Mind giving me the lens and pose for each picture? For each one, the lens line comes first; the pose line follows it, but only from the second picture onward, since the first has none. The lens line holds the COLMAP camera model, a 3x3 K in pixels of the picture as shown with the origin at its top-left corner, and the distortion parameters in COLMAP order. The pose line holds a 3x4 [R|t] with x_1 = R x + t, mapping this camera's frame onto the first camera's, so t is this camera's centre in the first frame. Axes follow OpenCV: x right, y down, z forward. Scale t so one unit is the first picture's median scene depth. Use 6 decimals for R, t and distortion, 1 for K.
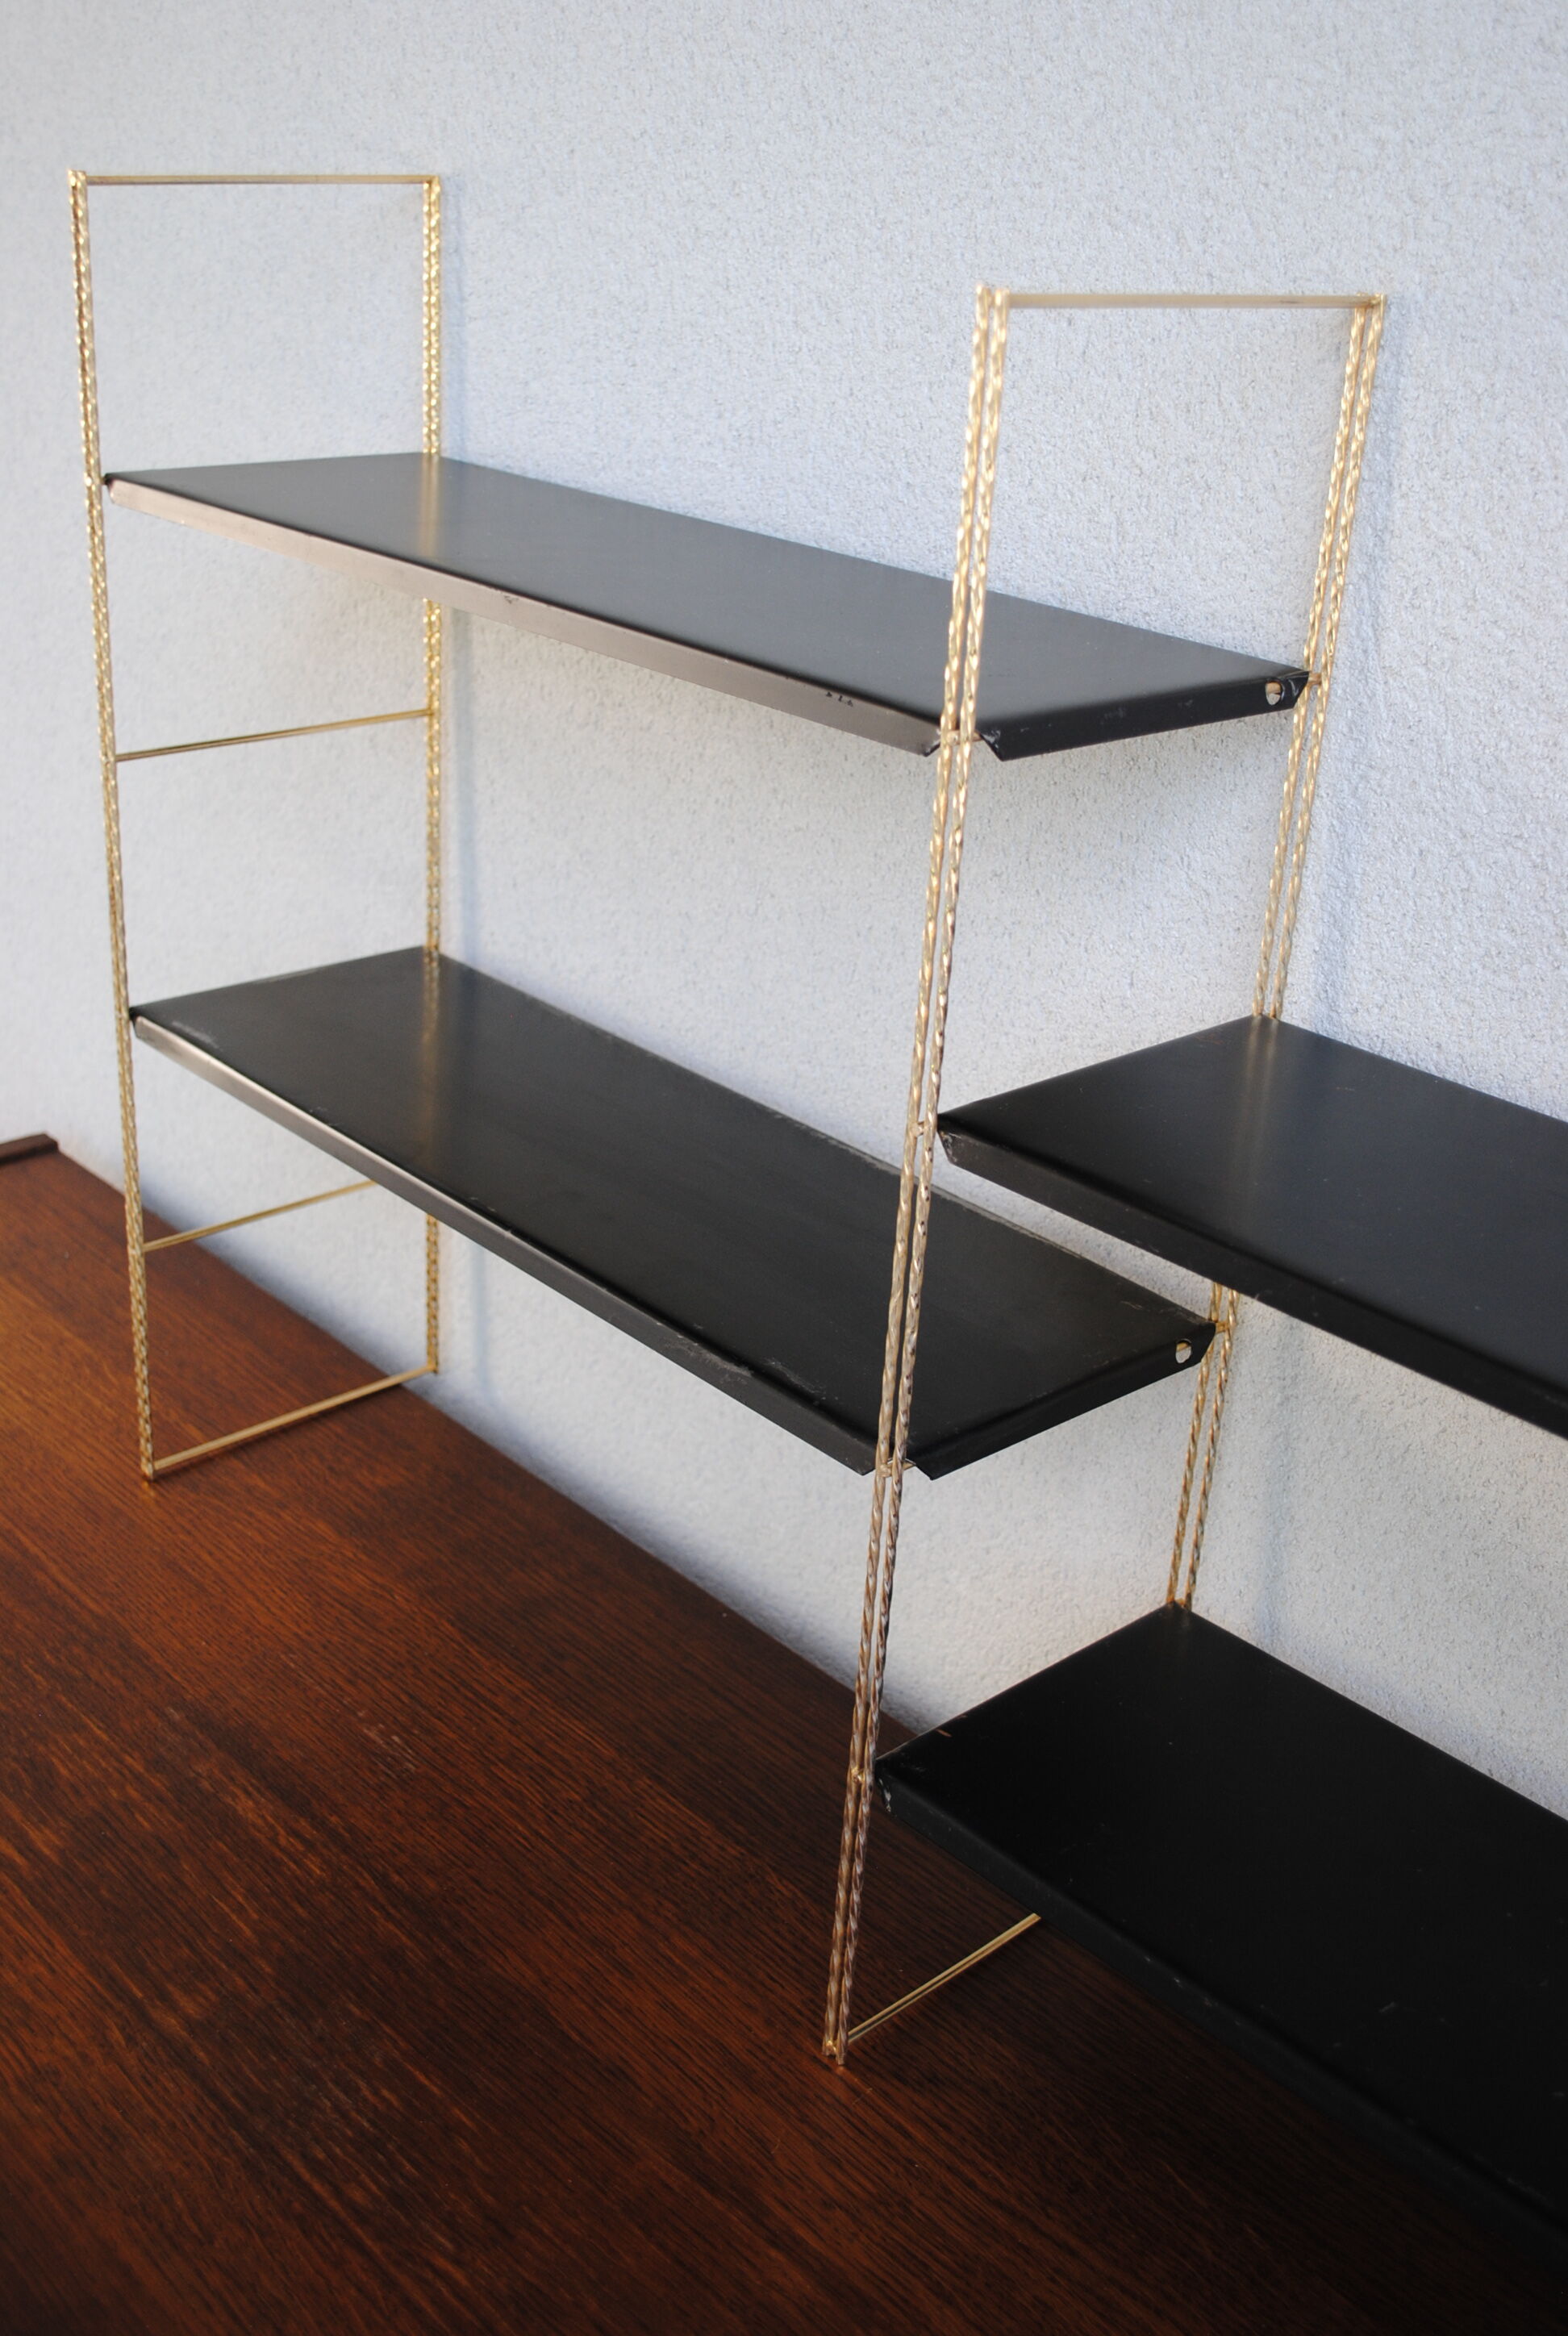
lens RADIAL K [[2433.2, 0, 786.1], [0, 2433.2, 1146.2], [0, 0, 1]] dist [-0.059973, 0.000000]
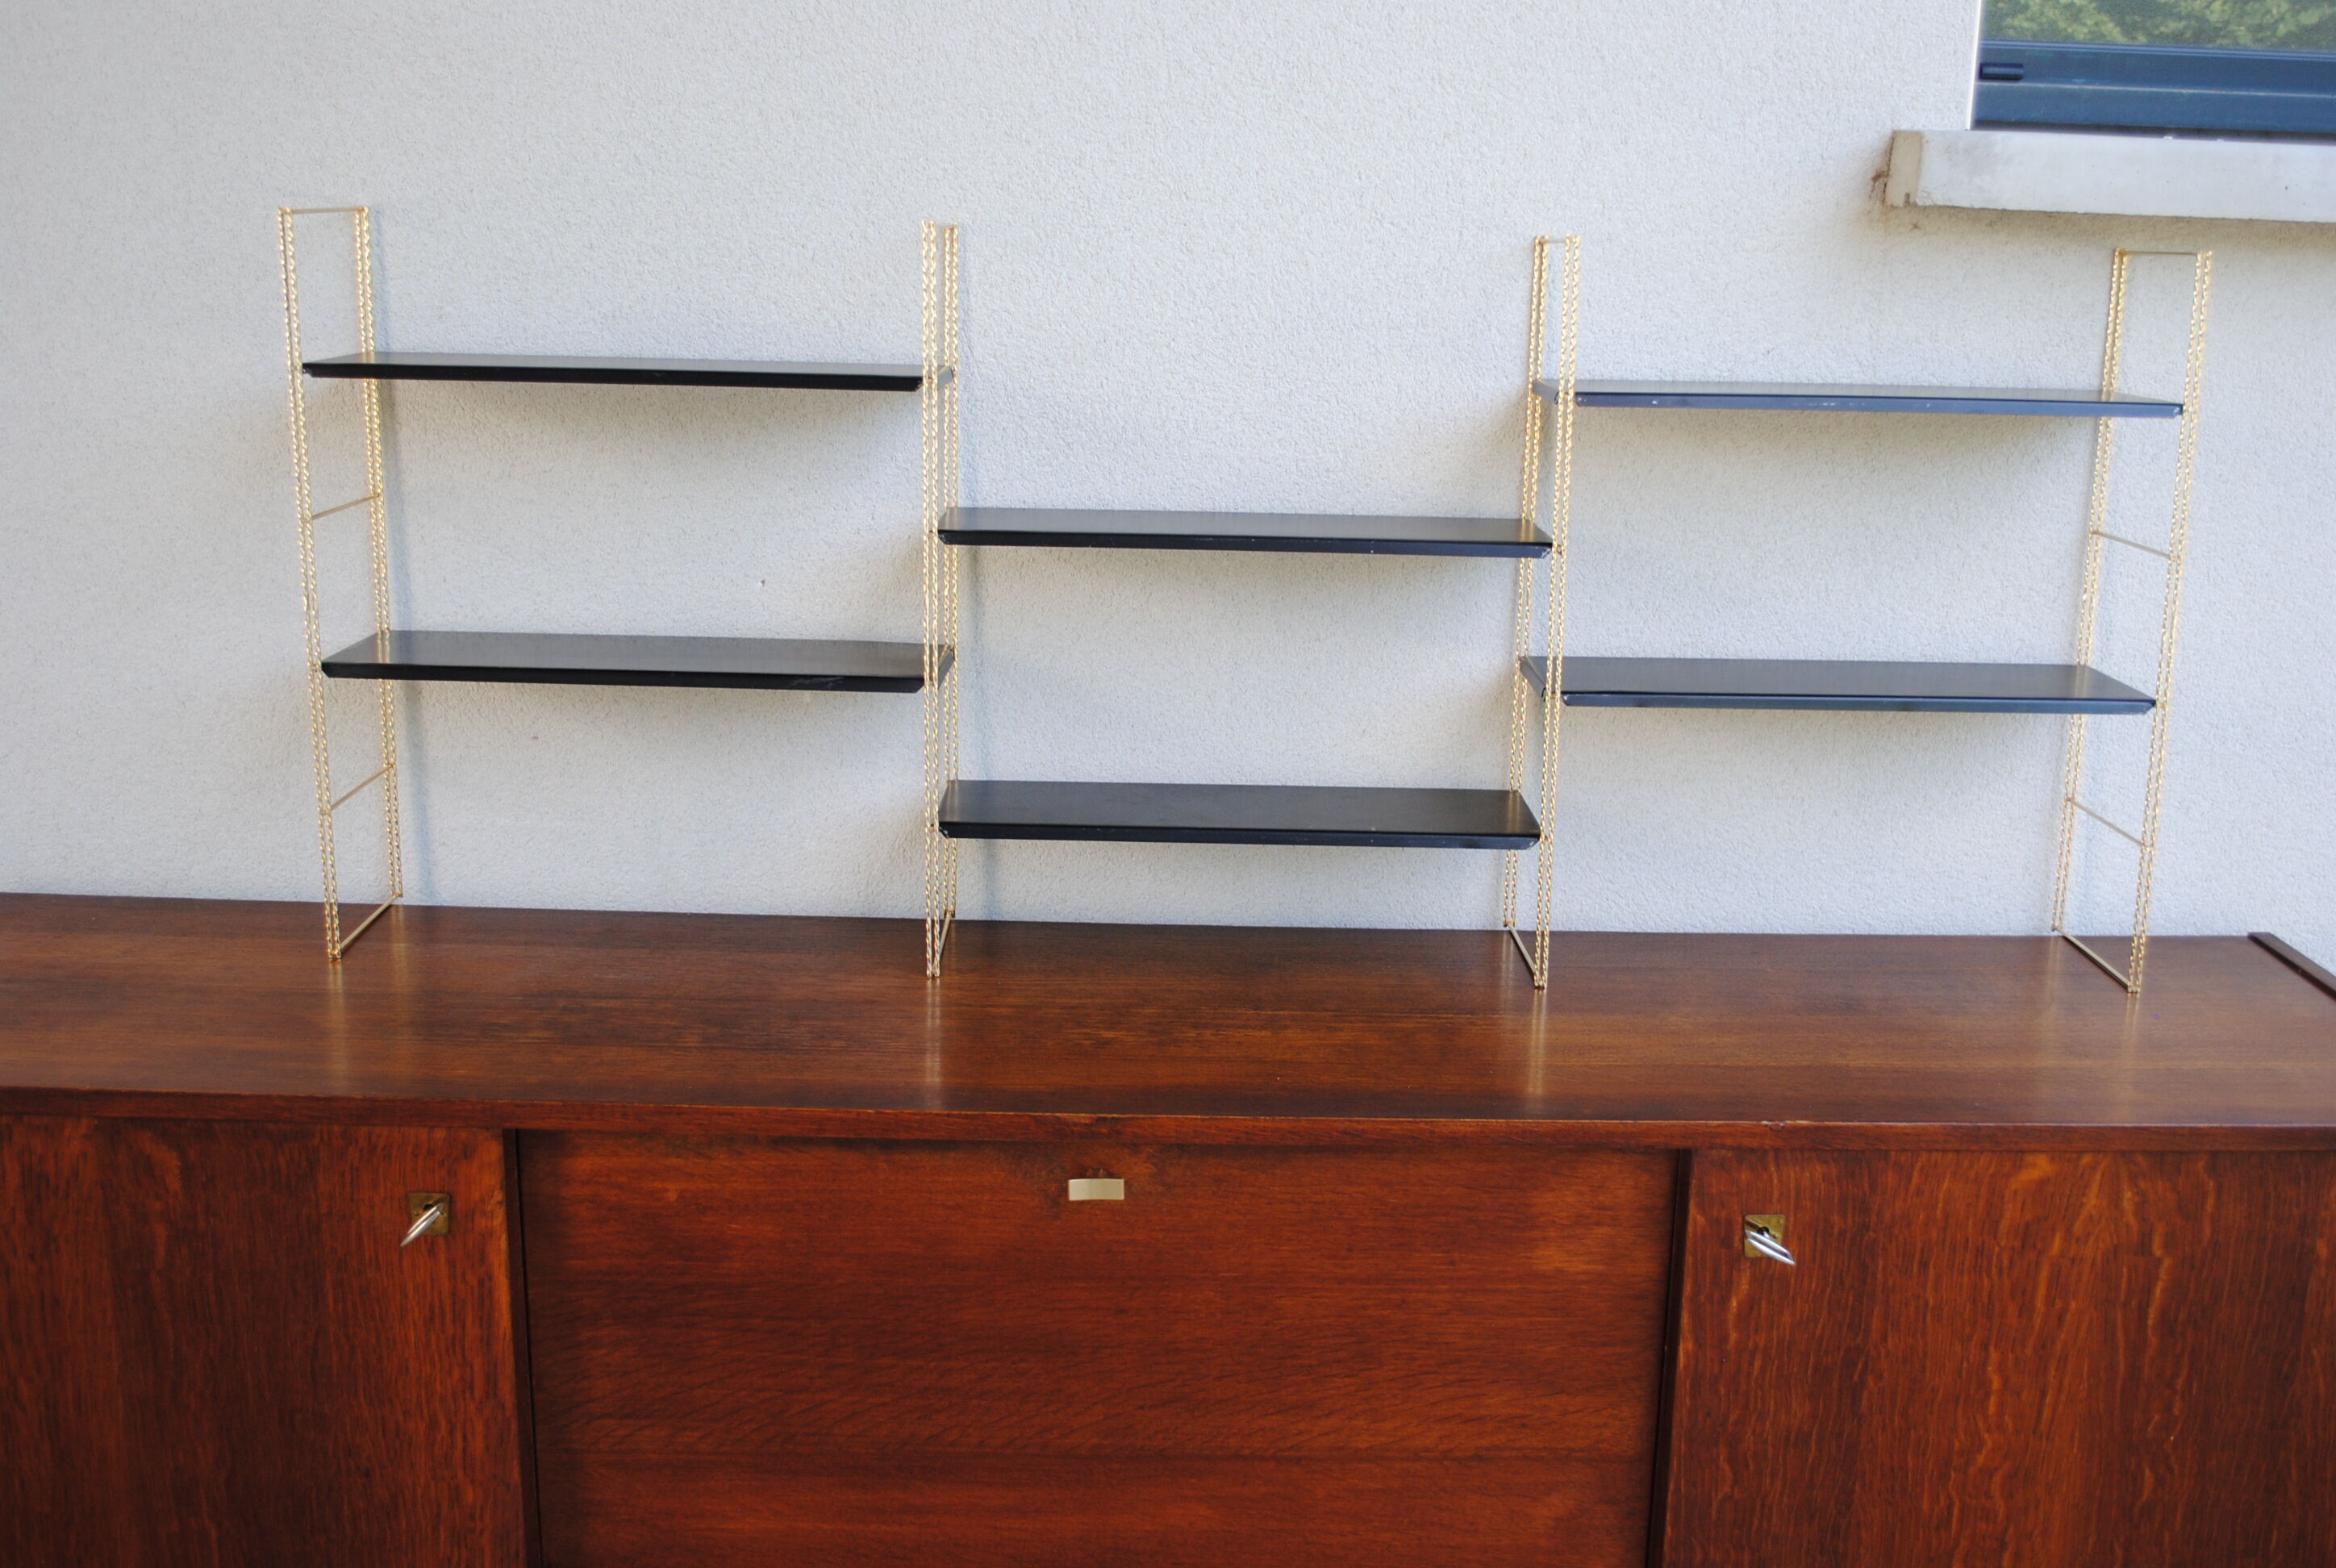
lens RADIAL K [[2433.2, 0, 1162.5], [0, 2433.2, 797.9], [0, 0, 1]] dist [-0.059973, 0.000000]
pose [[0.686640, -0.212105, 0.695369, -1.292783], [0.303781, 0.952696, -0.009372, 0.283710], [-0.660487, 0.217675, 0.718592, -0.770898]]
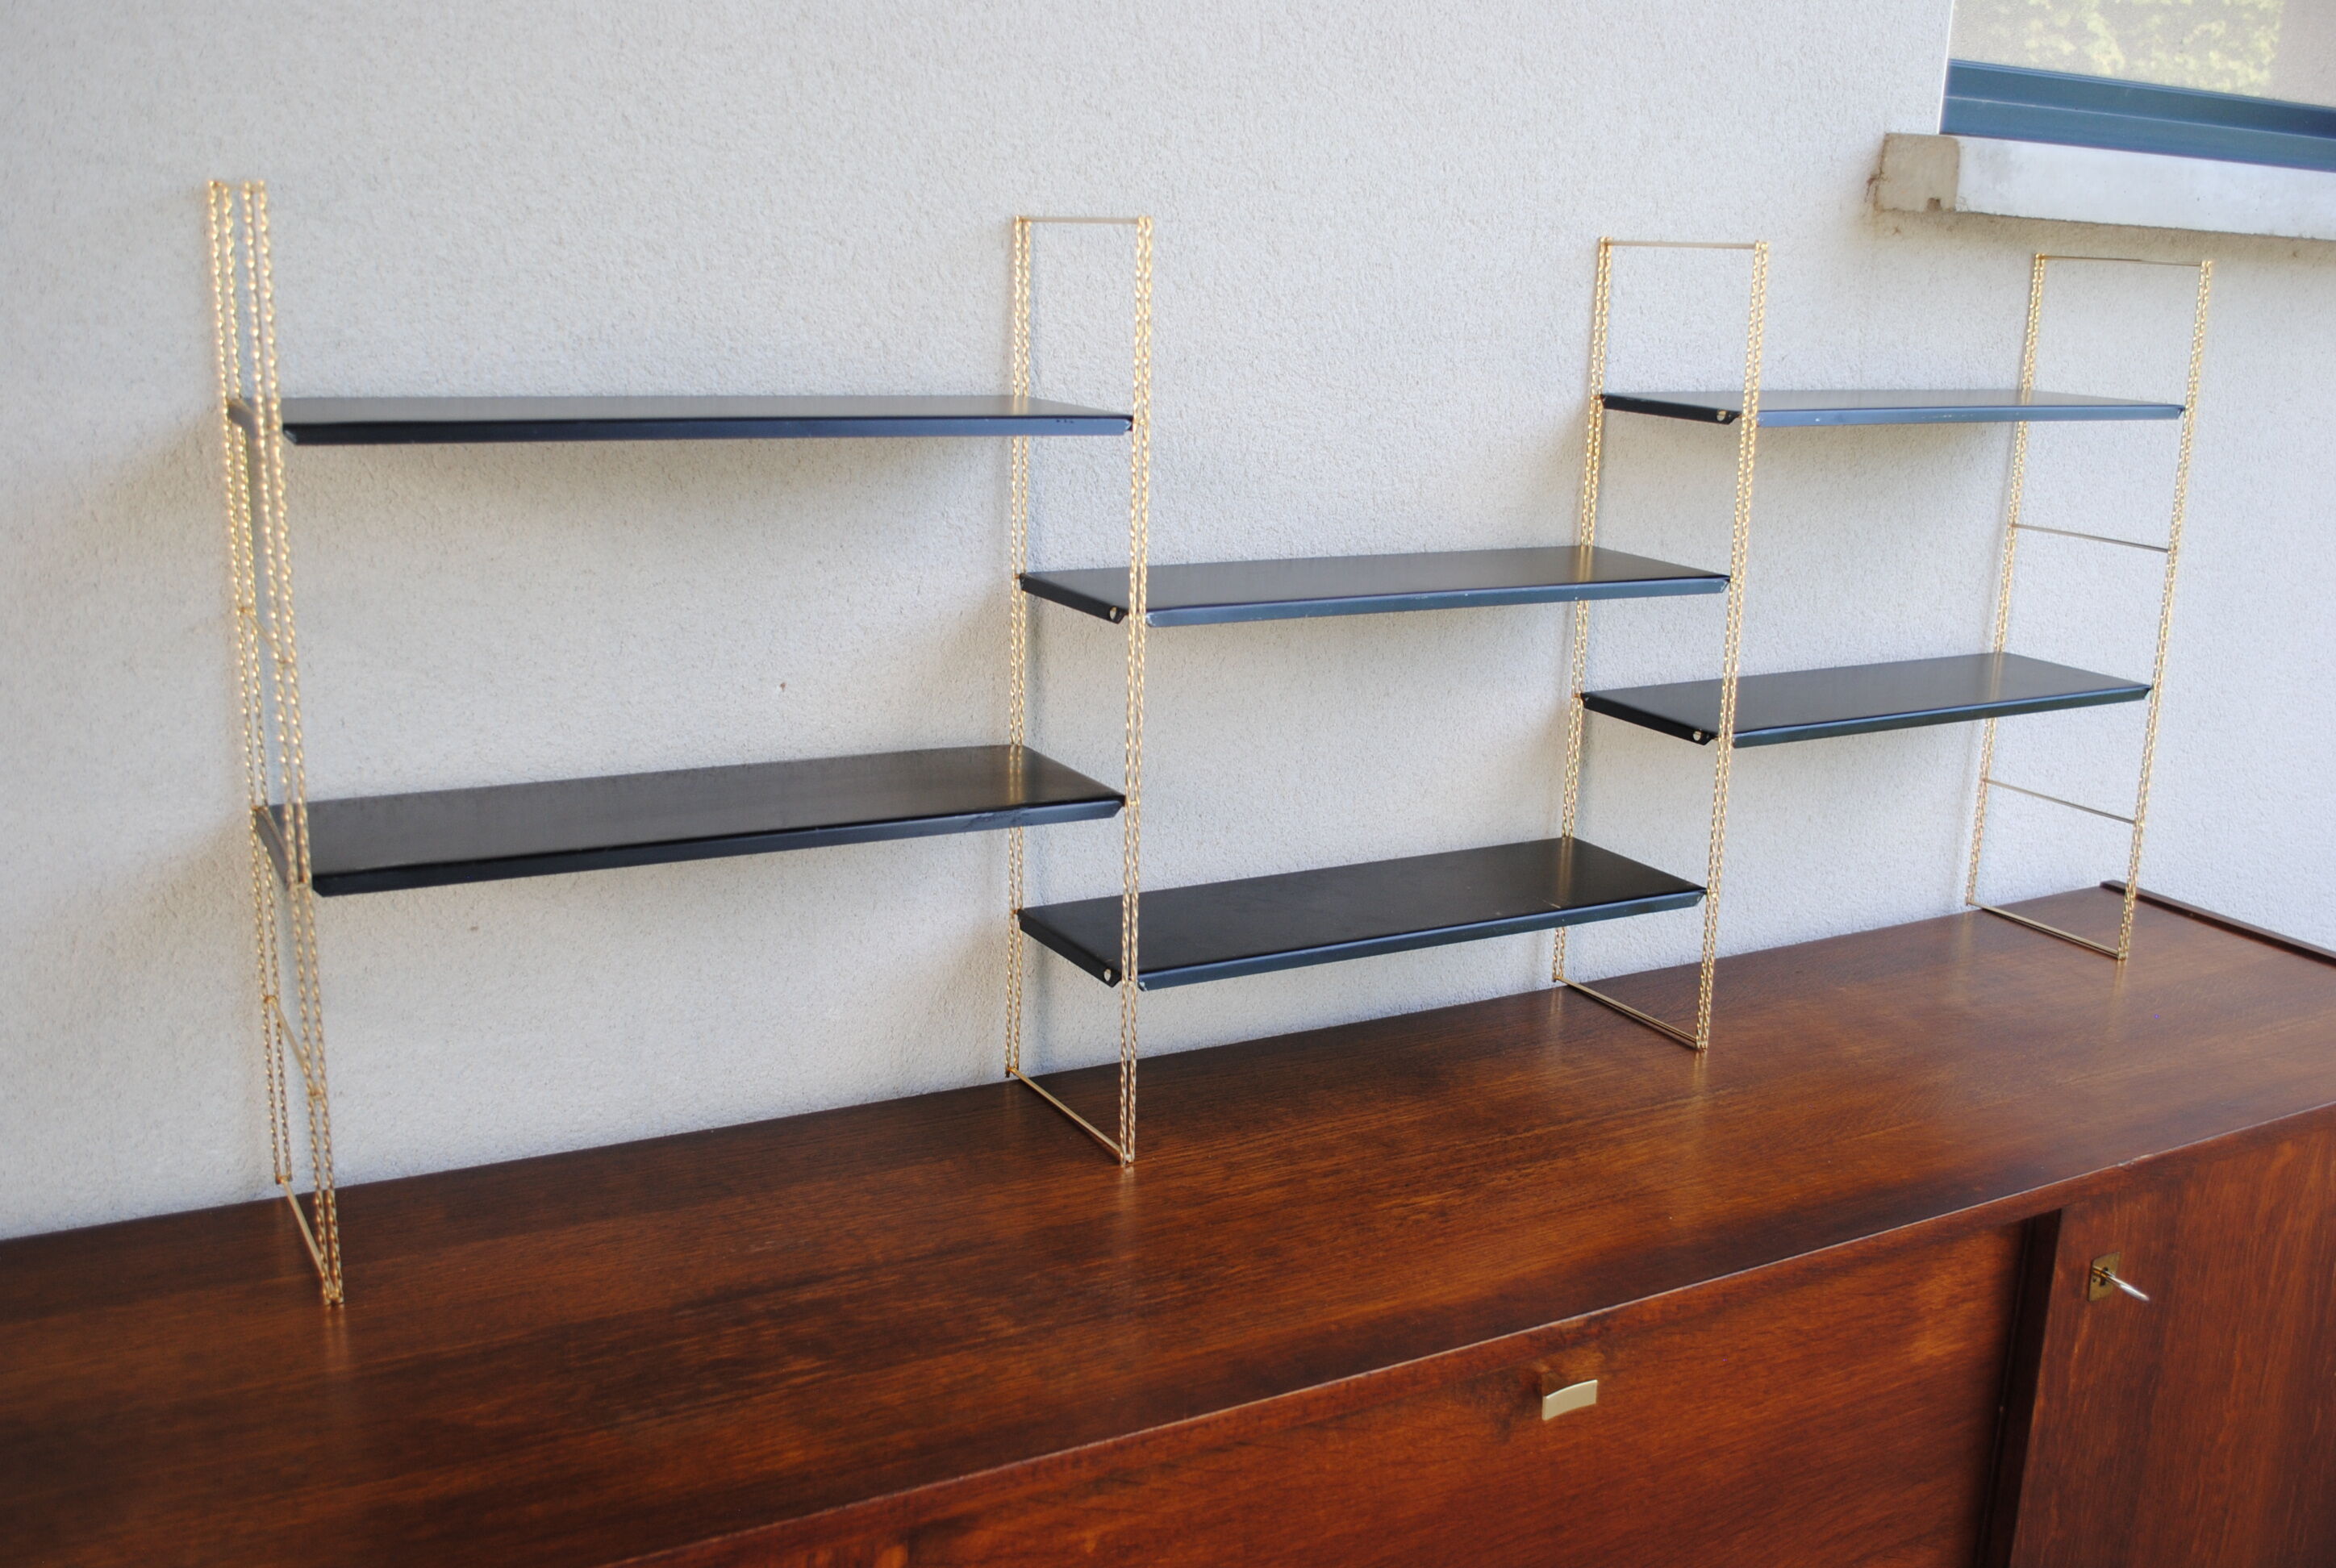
lens RADIAL K [[2247.0, 0, 1185.9], [0, 2247.0, 792.7], [0, 0, 1]] dist [-0.065396, 0.000000]
pose [[0.237718, -0.285854, 0.928320, -1.359822], [0.363315, 0.912511, 0.187951, -0.166586], [-0.900829, 0.292593, 0.320775, 0.309761]]
